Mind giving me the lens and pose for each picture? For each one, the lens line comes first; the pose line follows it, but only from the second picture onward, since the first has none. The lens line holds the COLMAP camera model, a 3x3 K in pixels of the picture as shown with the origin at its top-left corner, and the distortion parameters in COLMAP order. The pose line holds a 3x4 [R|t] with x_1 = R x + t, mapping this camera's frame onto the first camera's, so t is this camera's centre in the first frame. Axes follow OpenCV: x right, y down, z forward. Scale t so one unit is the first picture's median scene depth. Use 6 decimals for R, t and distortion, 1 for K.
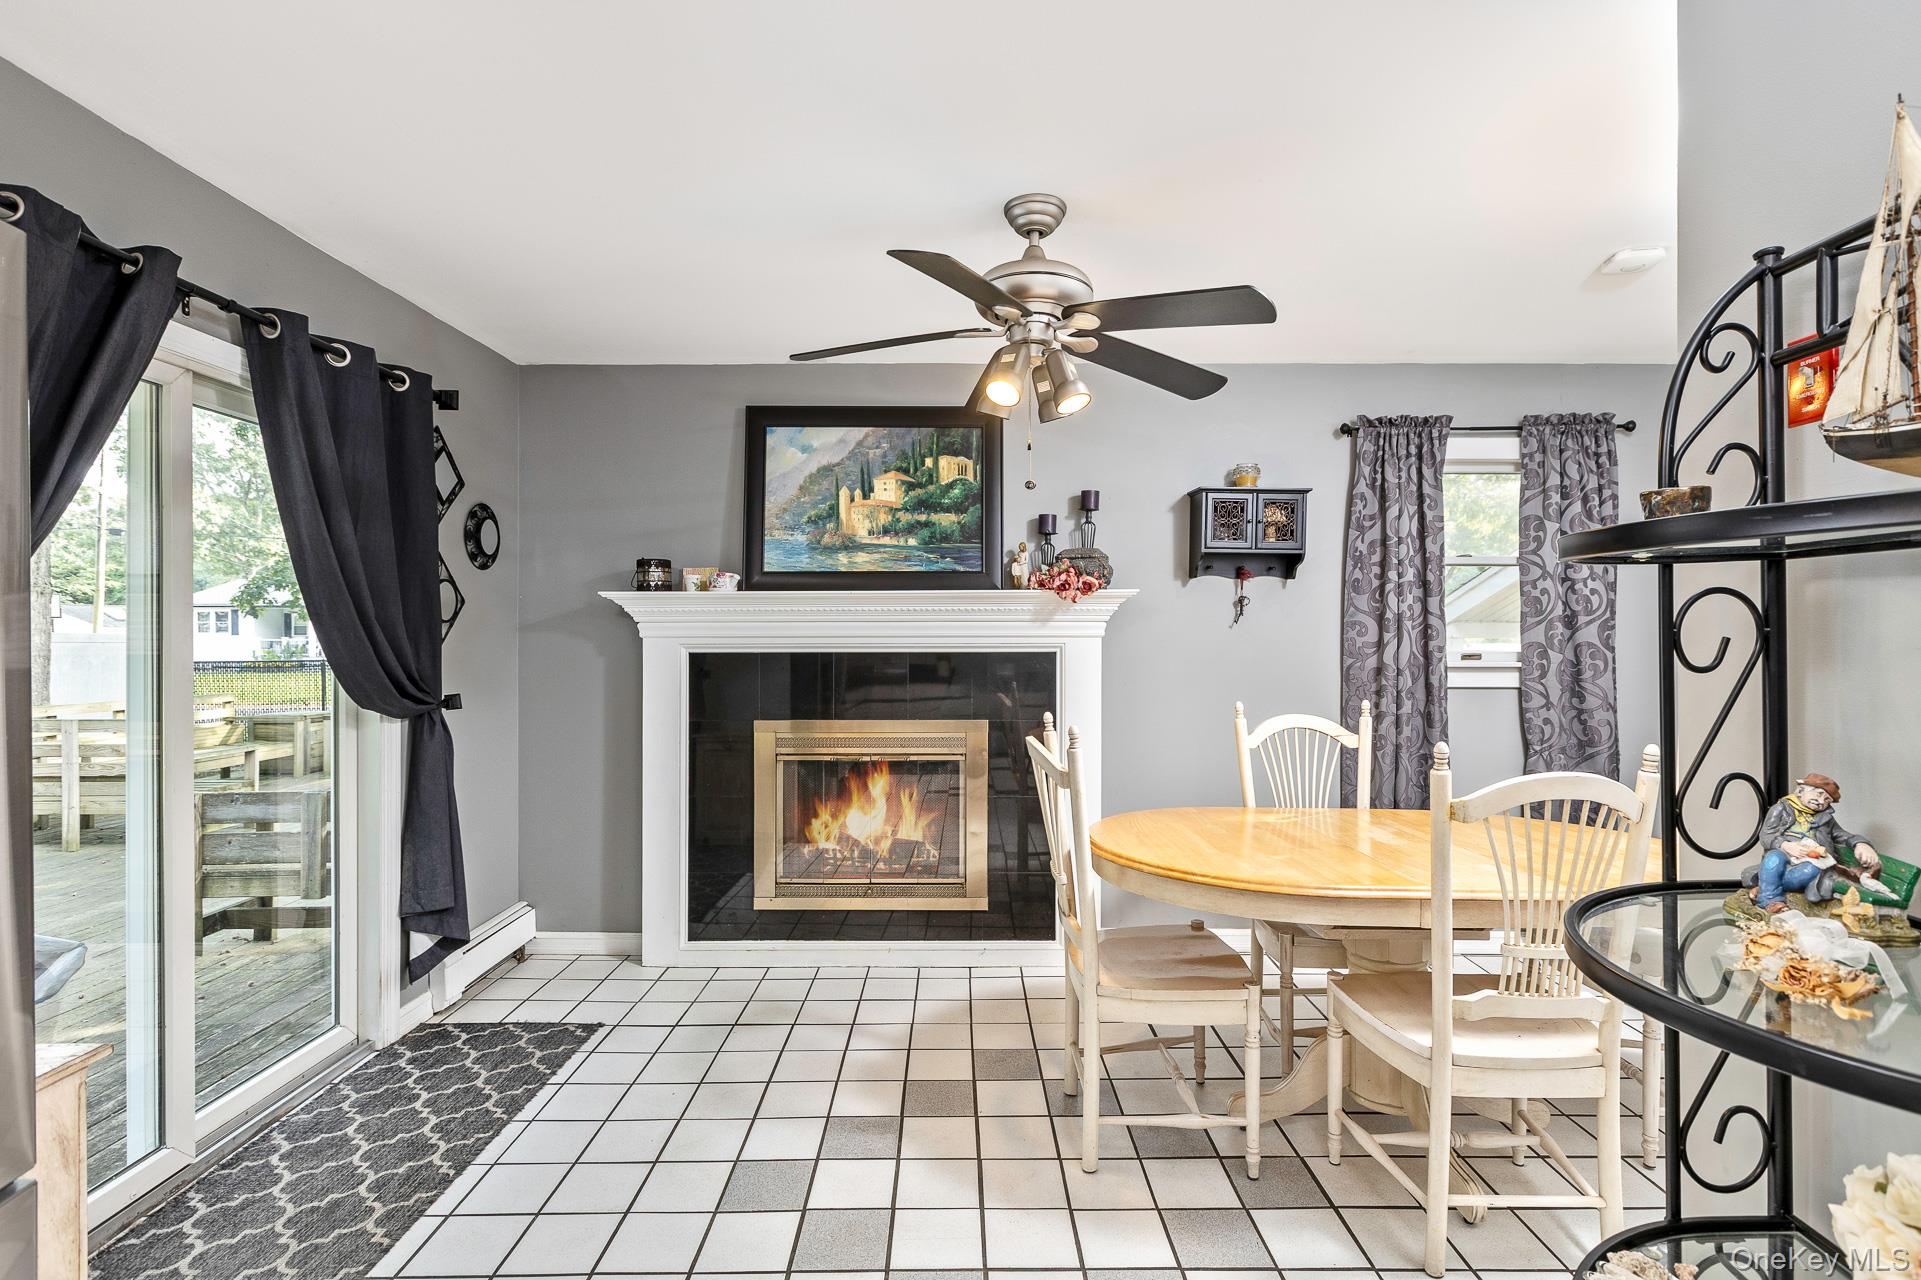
lens RADIAL K [[895.3, 0, 968.6], [0, 895.3, 656.8], [0, 0, 1]] dist [0.000330, -0.000826]
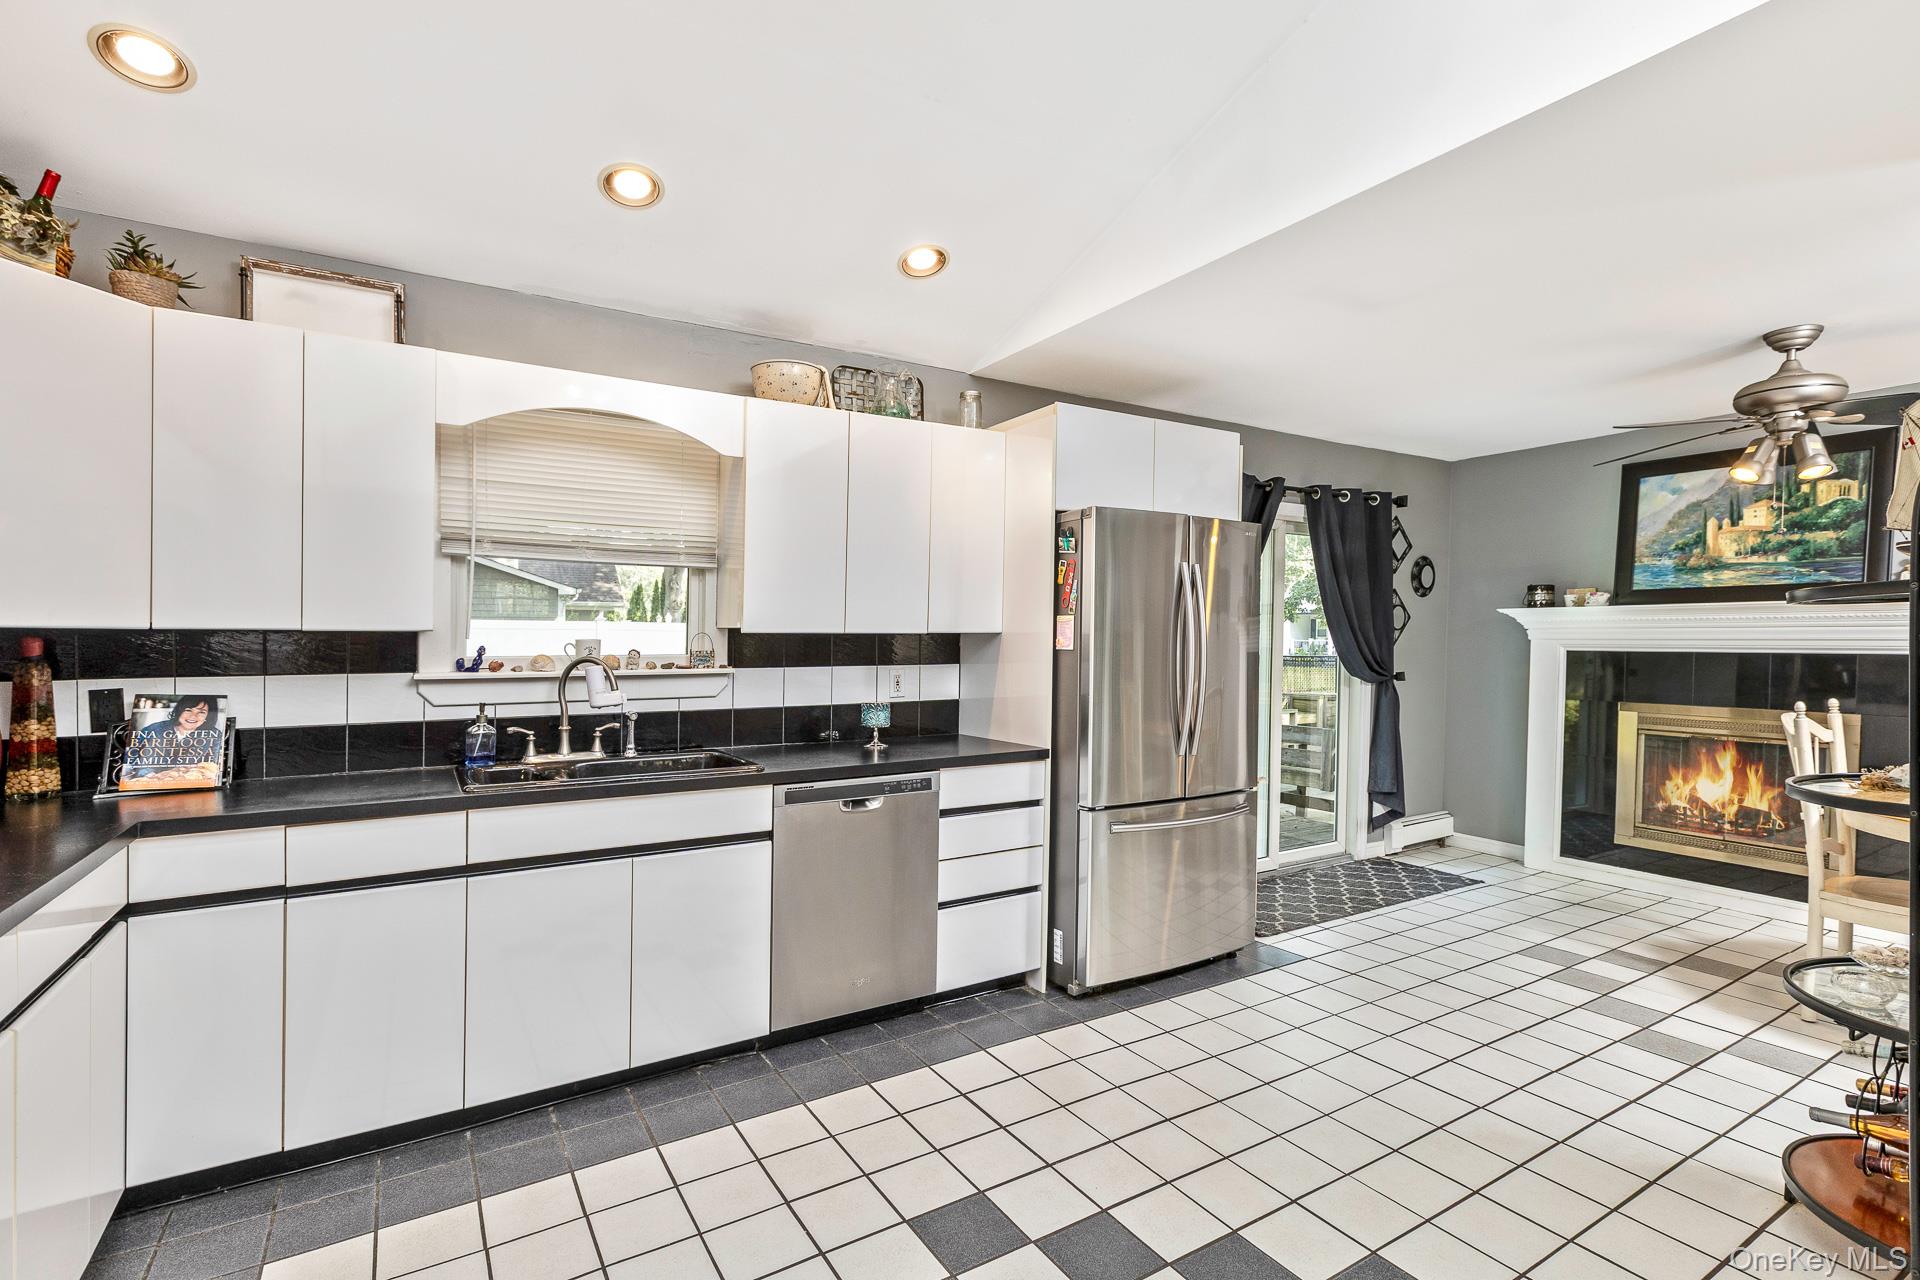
lens RADIAL K [[894.8, 0, 950.5], [0, 894.8, 638.7], [0, 0, 1]] dist [0.000330, -0.000826]
pose [[0.511254, 0.005684, -0.859411, 0.414810], [-0.025370, 0.999642, -0.008480, 0.013230], [0.859055, 0.026139, 0.511215, -0.562134]]
